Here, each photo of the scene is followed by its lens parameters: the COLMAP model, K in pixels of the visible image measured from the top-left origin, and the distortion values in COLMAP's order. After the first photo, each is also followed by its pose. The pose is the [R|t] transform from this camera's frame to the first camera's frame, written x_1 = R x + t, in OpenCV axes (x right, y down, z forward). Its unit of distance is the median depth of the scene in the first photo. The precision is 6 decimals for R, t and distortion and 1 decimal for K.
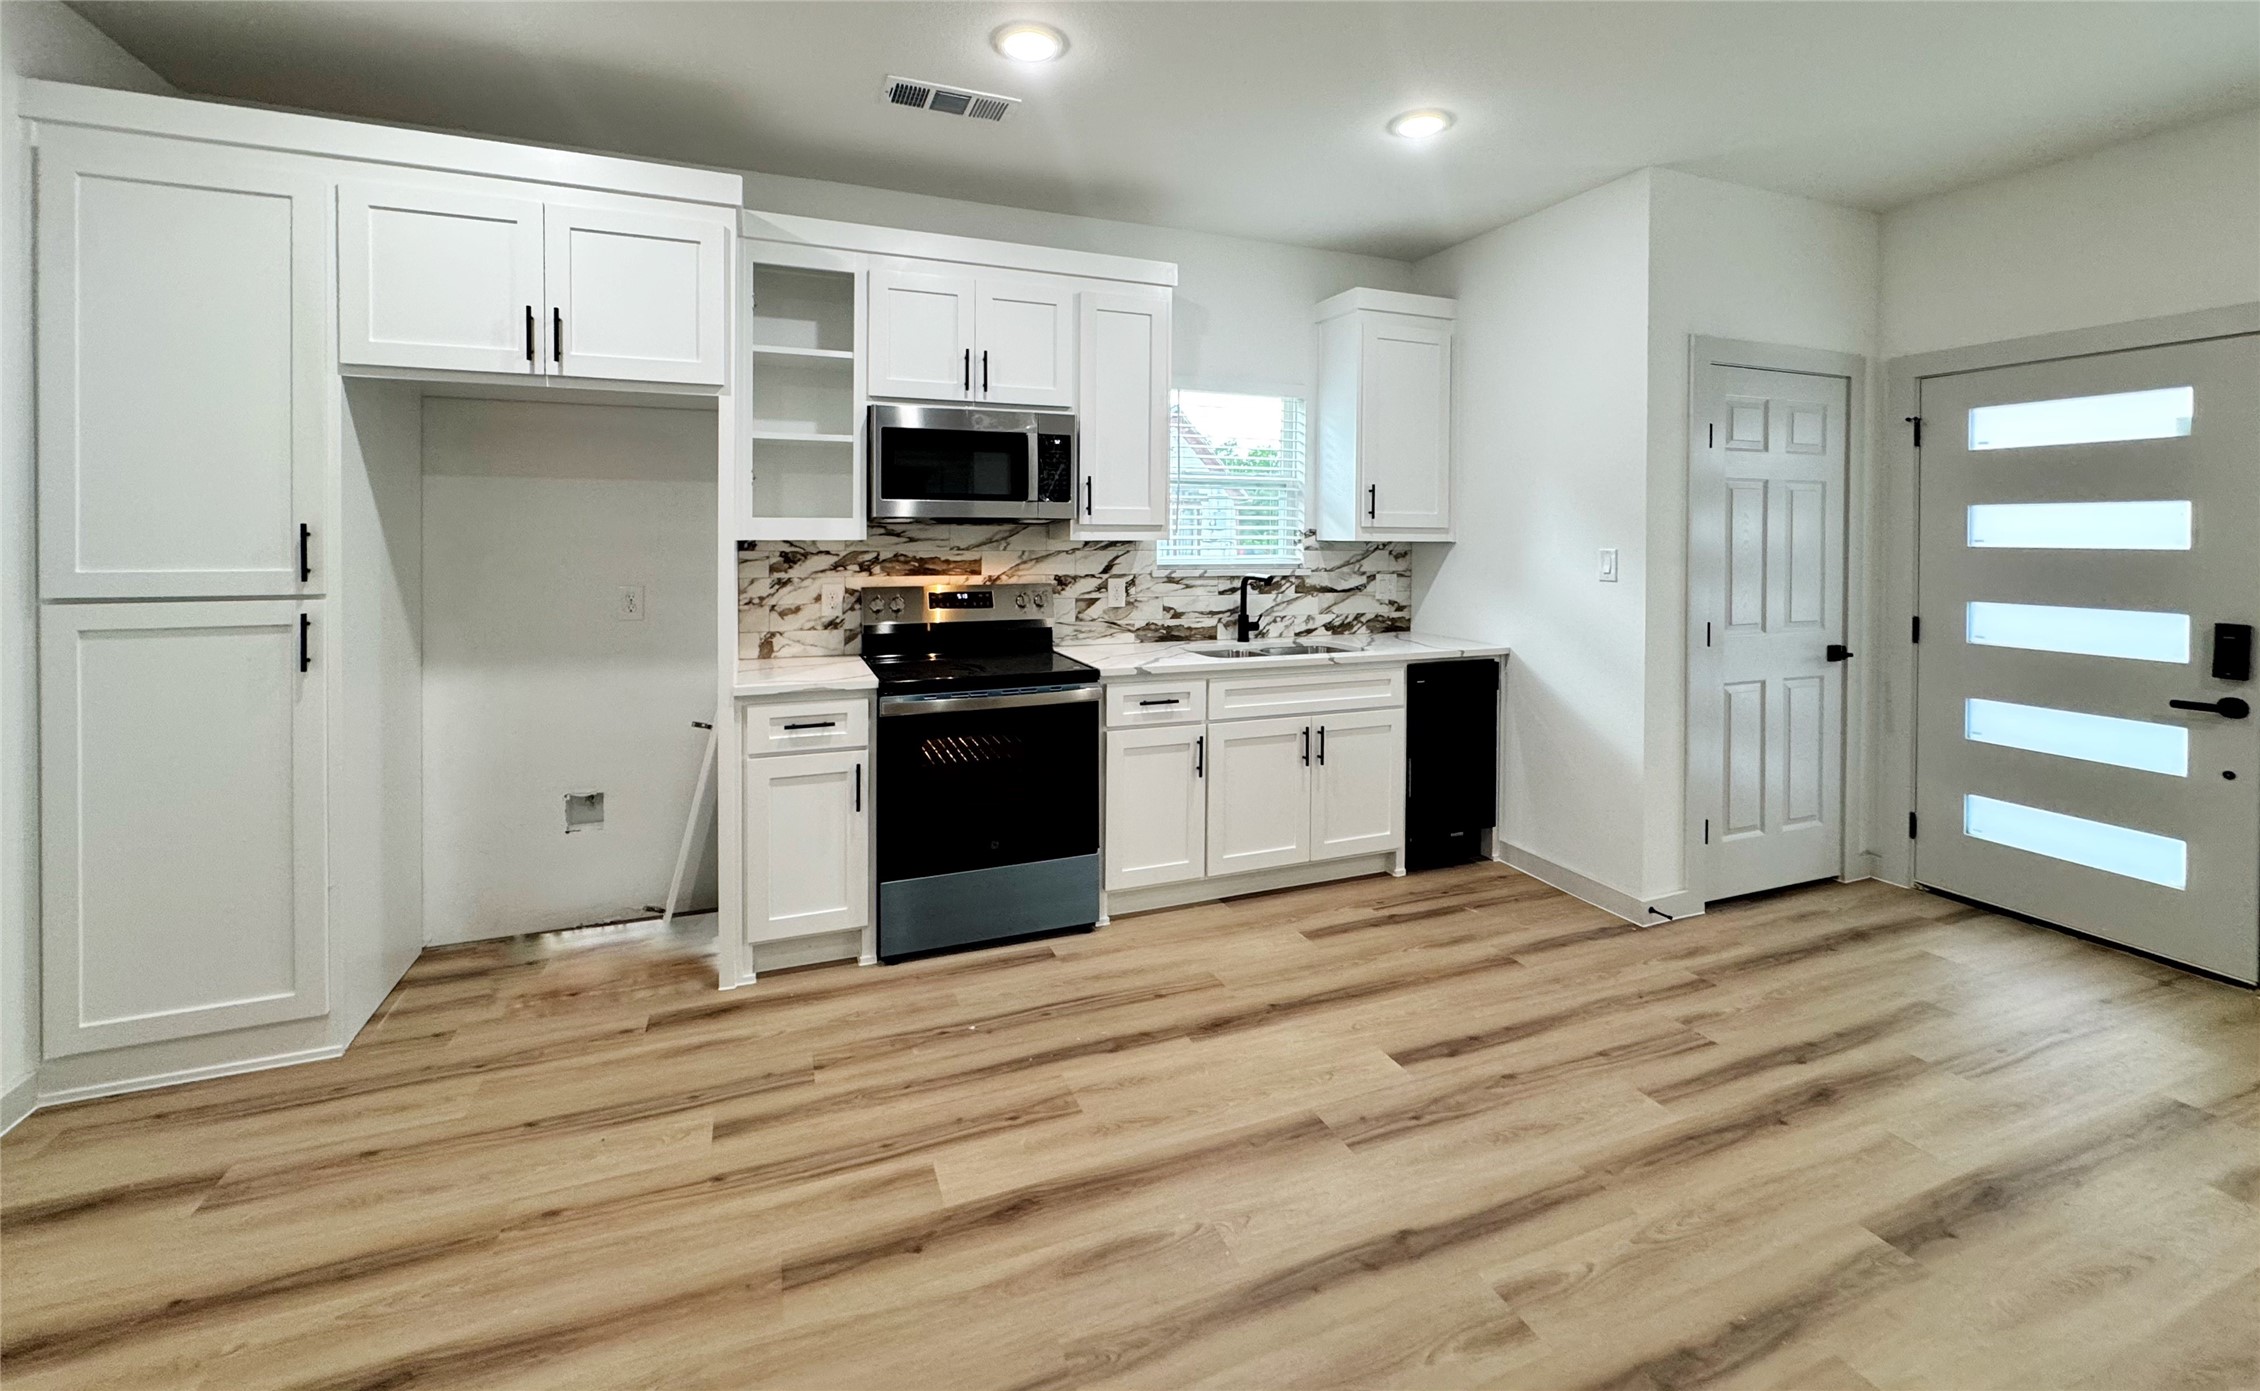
lens RADIAL K [[917.0, 0, 1124.6], [0, 917.0, 543.7], [0, 0, 1]] dist [0.000929, 0.000387]
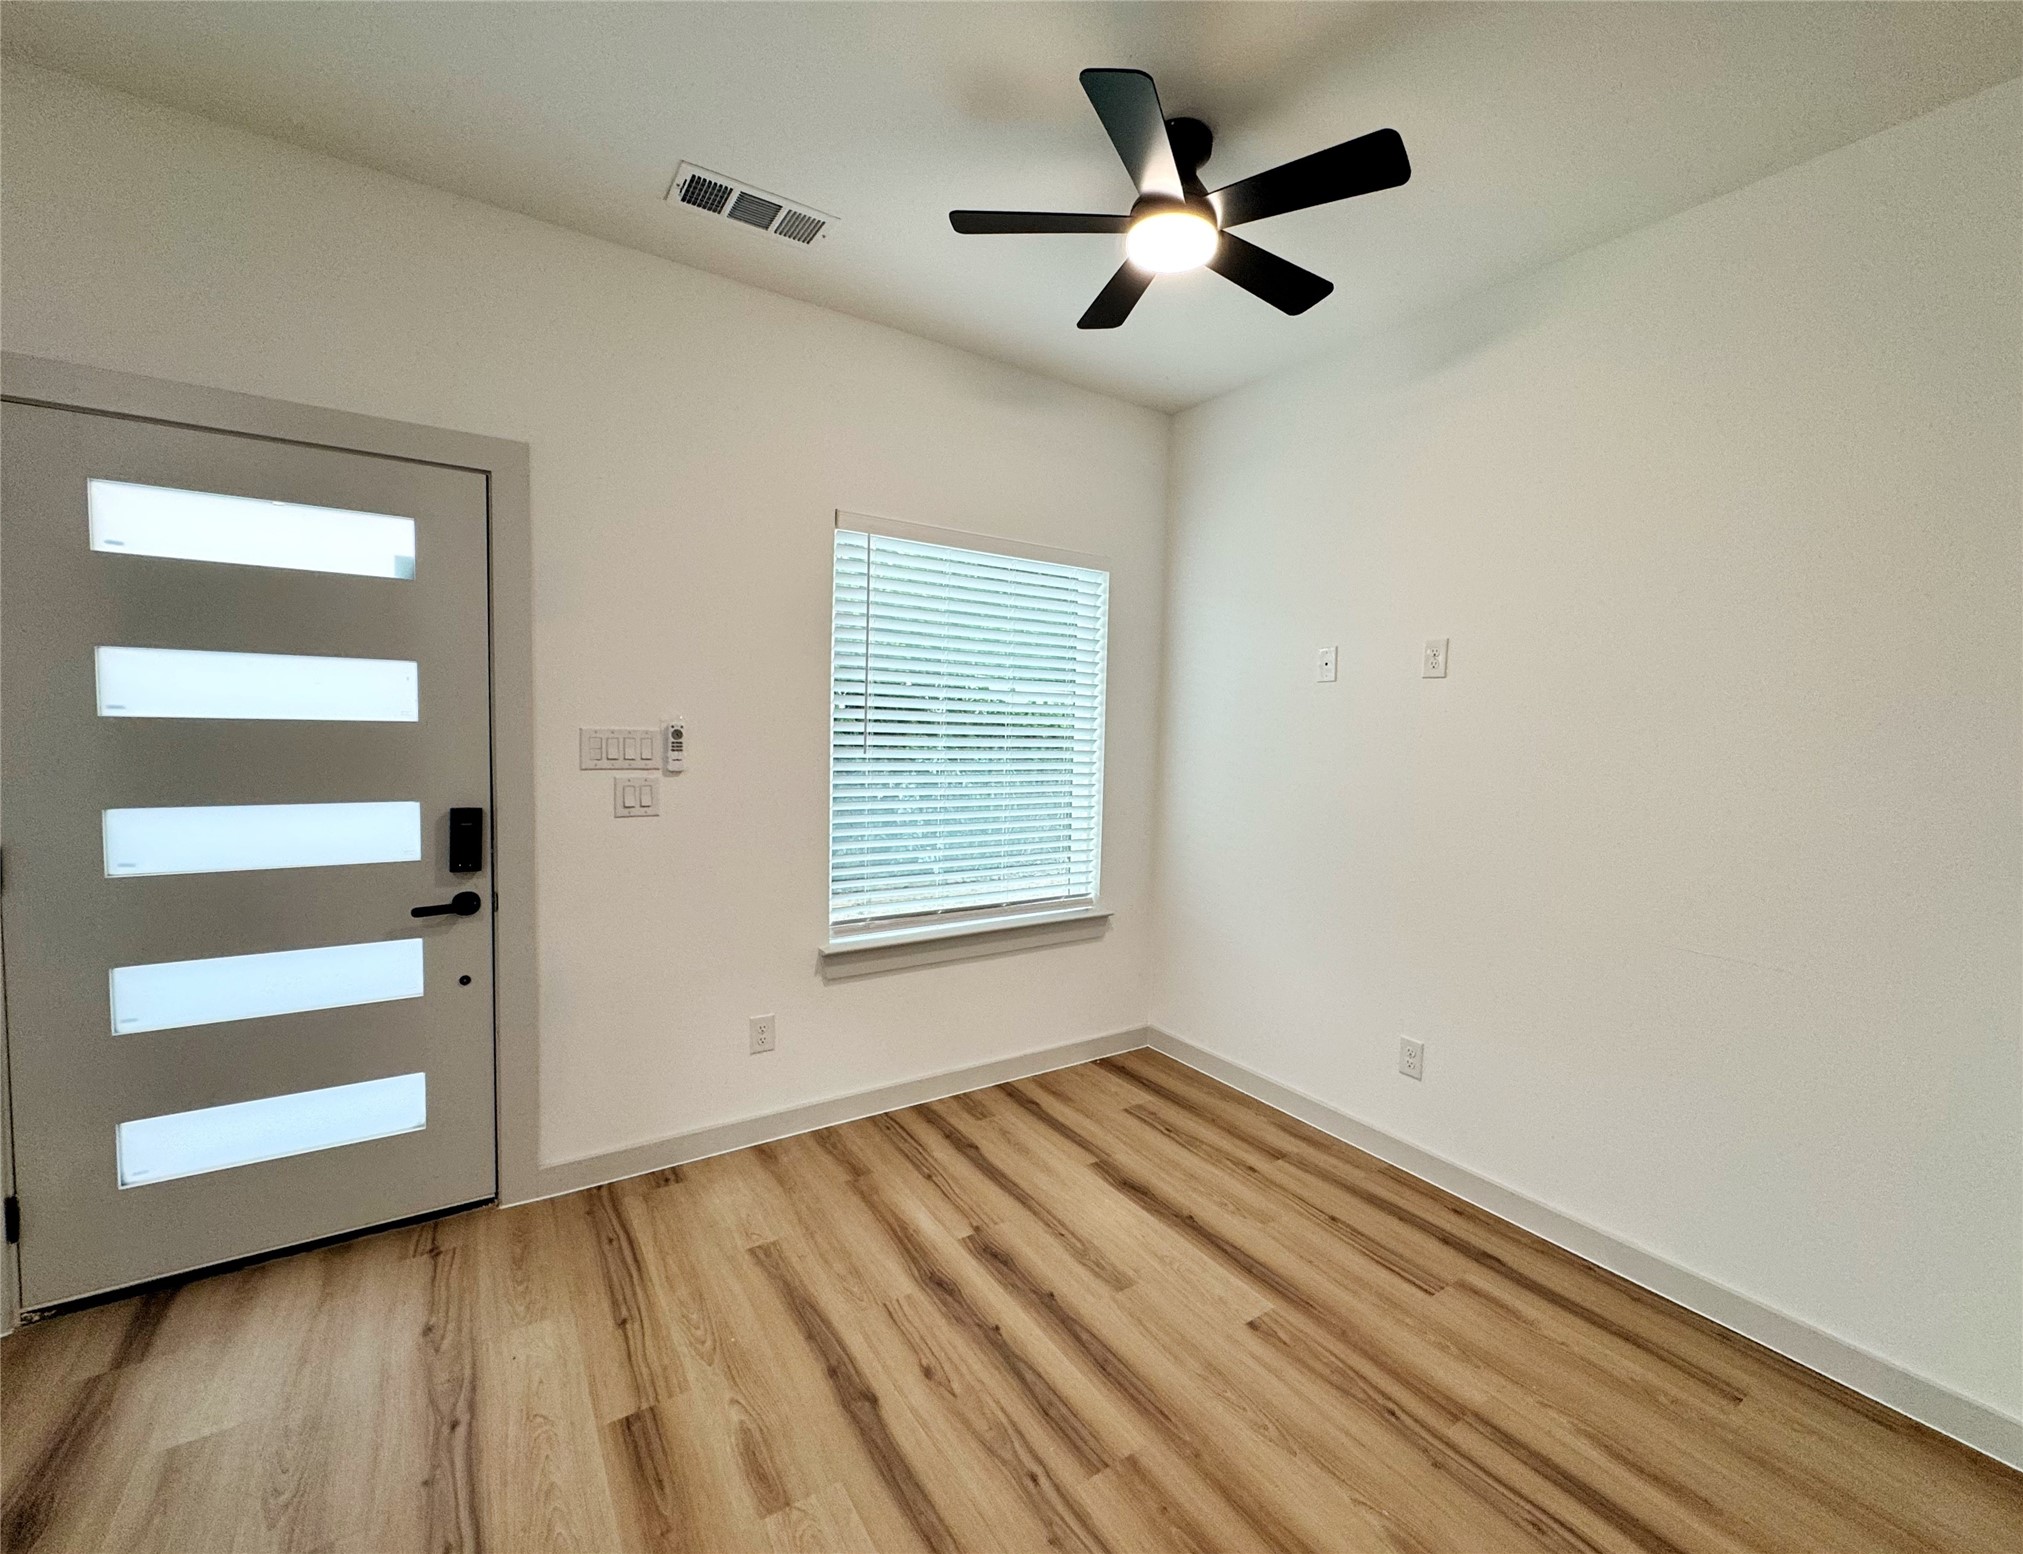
lens RADIAL K [[863.5, 0, 1016.2], [0, 863.5, 771.9], [0, 0, 1]] dist [0.000499, -0.000123]
pose [[-0.217939, -0.072700, 0.973251, 0.247175], [-0.017257, 0.997353, 0.070636, -0.010317], [-0.975810, -0.001401, -0.218616, 0.542610]]
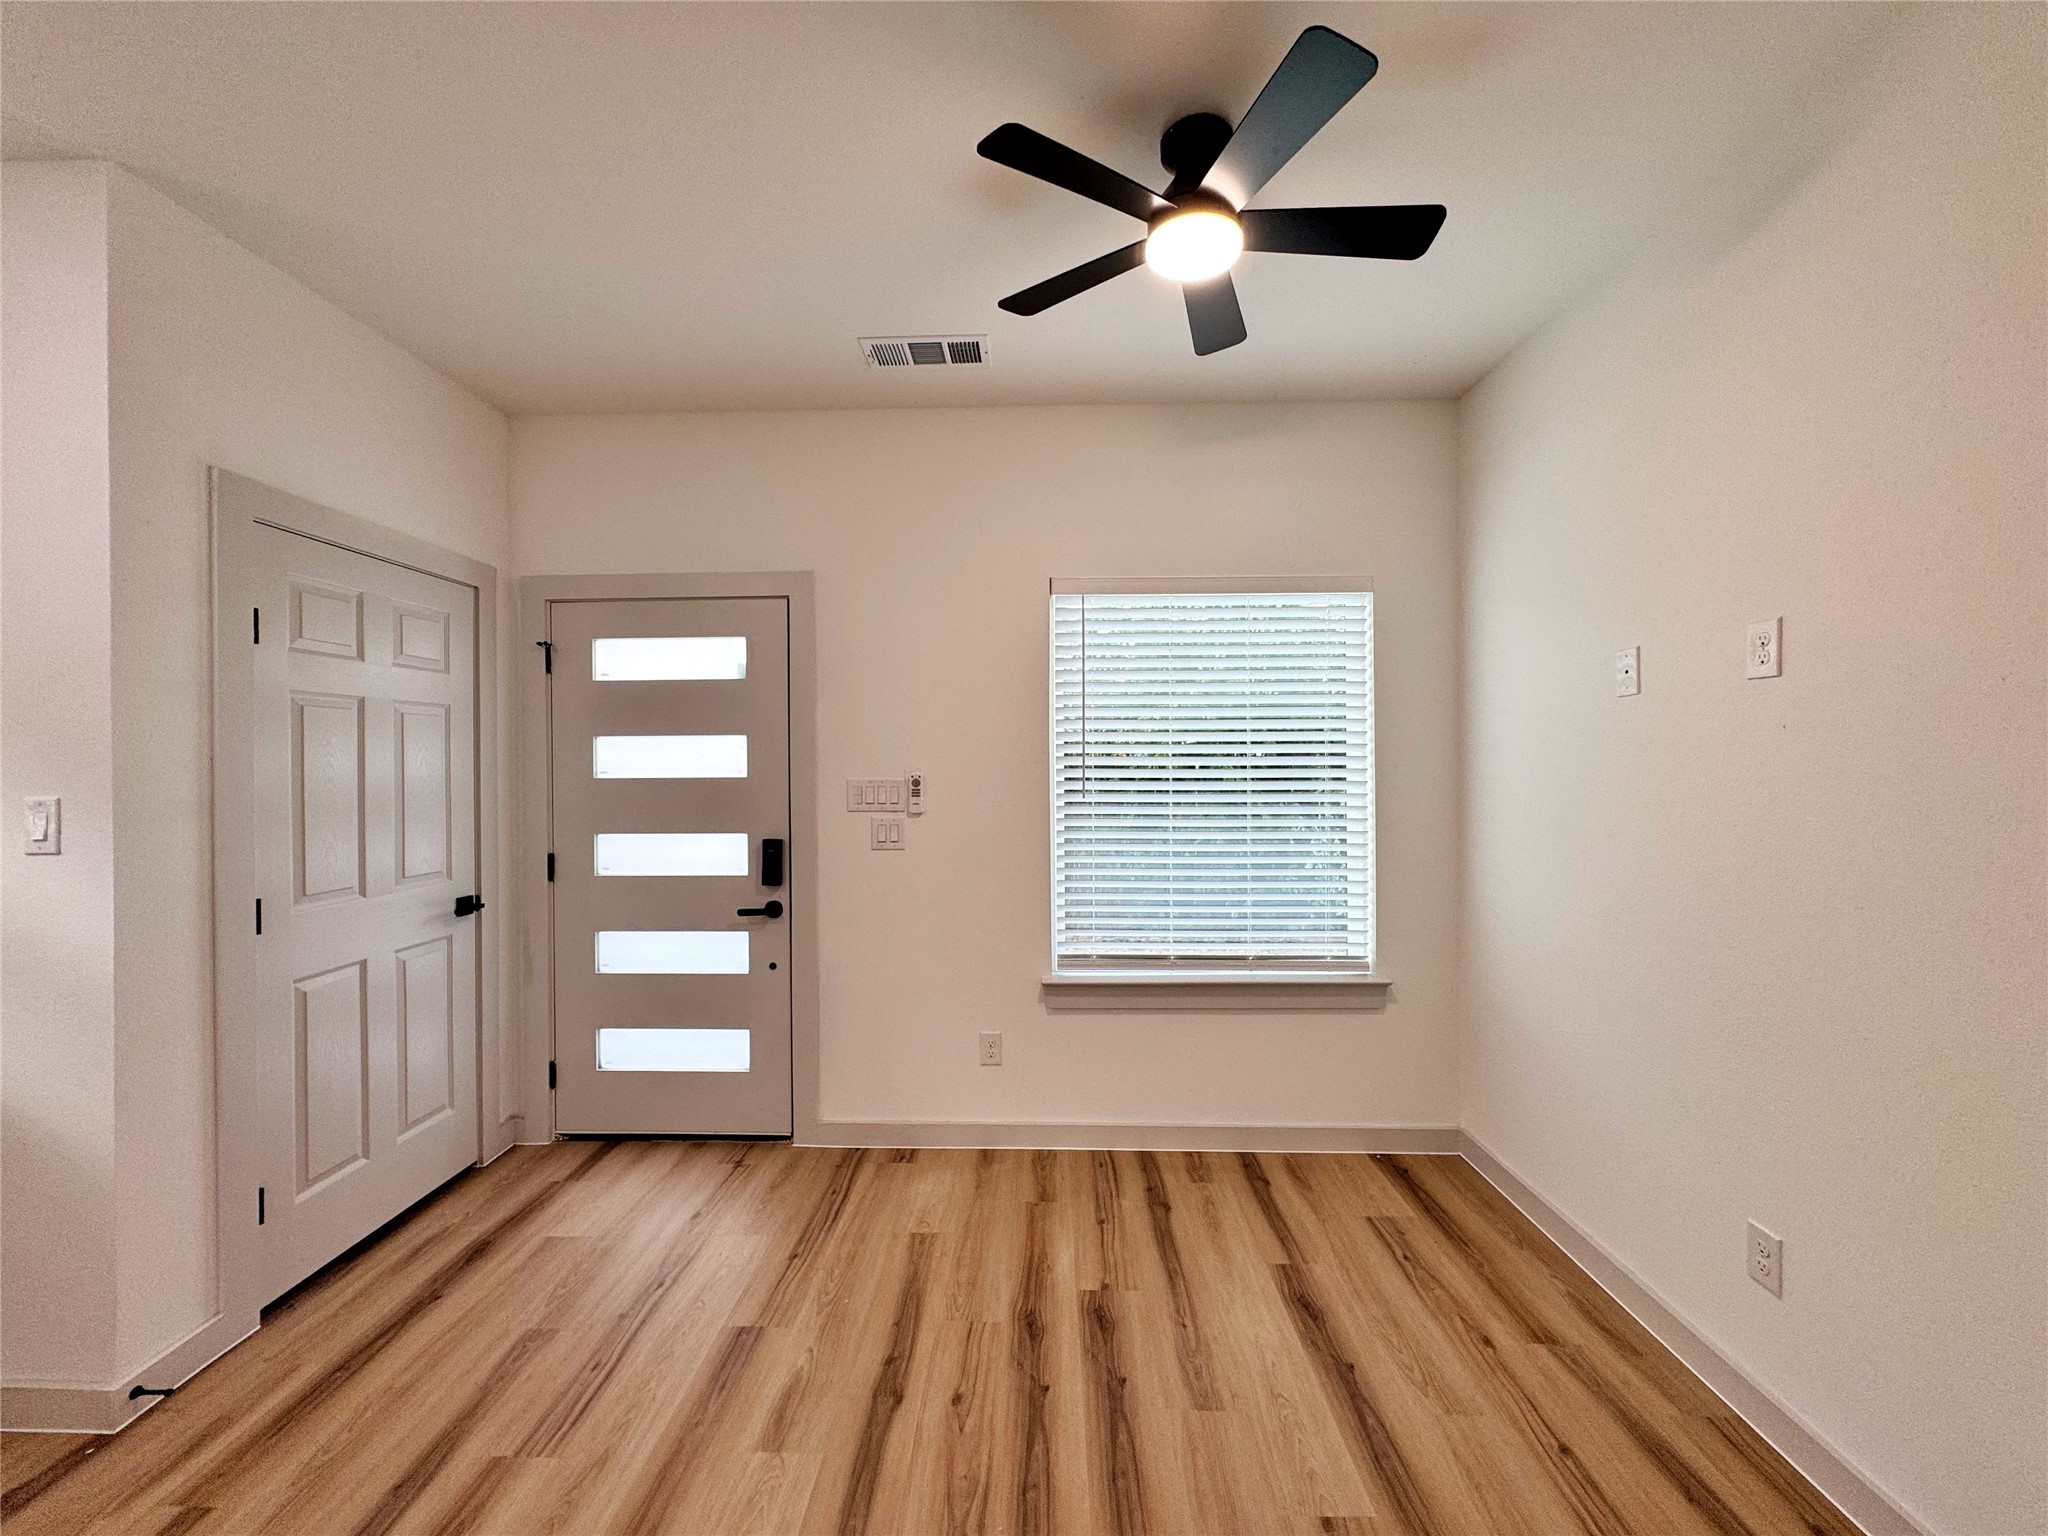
lens RADIAL K [[812.9, 0, 1022.9], [0, 812.9, 761.9], [0, 0, 1]] dist [-0.001097, 0.000087]
pose [[0.398350, -0.006935, 0.917207, 0.298533], [0.020047, 0.999798, -0.001147, -0.003955], [-0.917015, 0.018844, 0.398408, 0.226700]]
